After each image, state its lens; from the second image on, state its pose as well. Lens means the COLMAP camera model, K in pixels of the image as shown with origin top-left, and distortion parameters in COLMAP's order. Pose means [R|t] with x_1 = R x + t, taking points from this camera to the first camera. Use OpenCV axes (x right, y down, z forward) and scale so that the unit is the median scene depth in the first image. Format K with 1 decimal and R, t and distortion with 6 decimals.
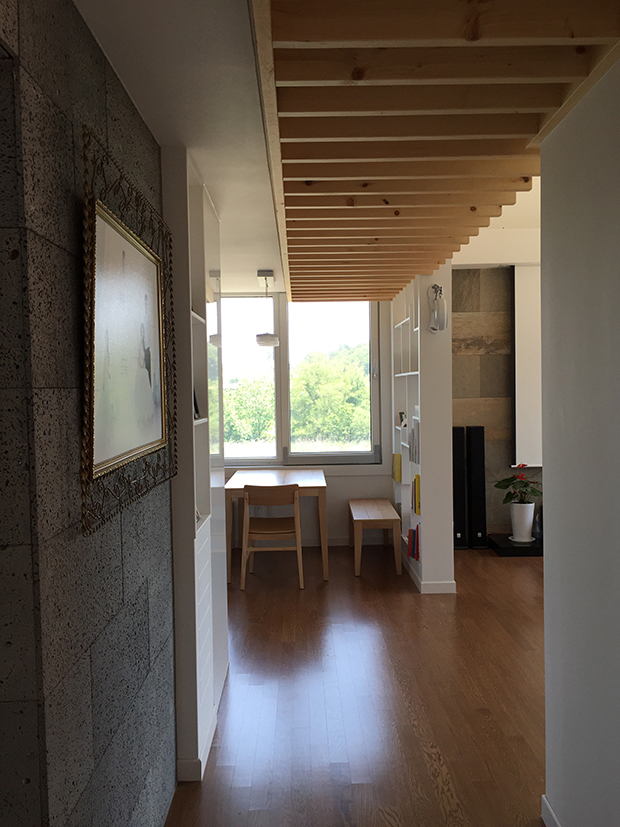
lens RADIAL K [[726.9, 0, 310.5], [0, 726.9, 414.2], [0, 0, 1]] dist [0.072668, -0.121732]
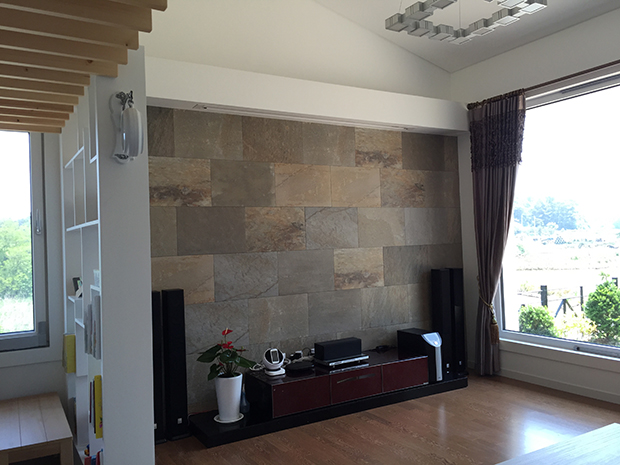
lens RADIAL K [[545.0, 0, 326.8], [0, 545.0, 231.9], [0, 0, 1]] dist [0.072668, -0.121732]
pose [[0.860735, -0.003073, 0.509043, 0.058128], [0.035965, 0.997850, -0.054789, -0.009530], [-0.507781, 0.065467, 0.858995, 0.370393]]
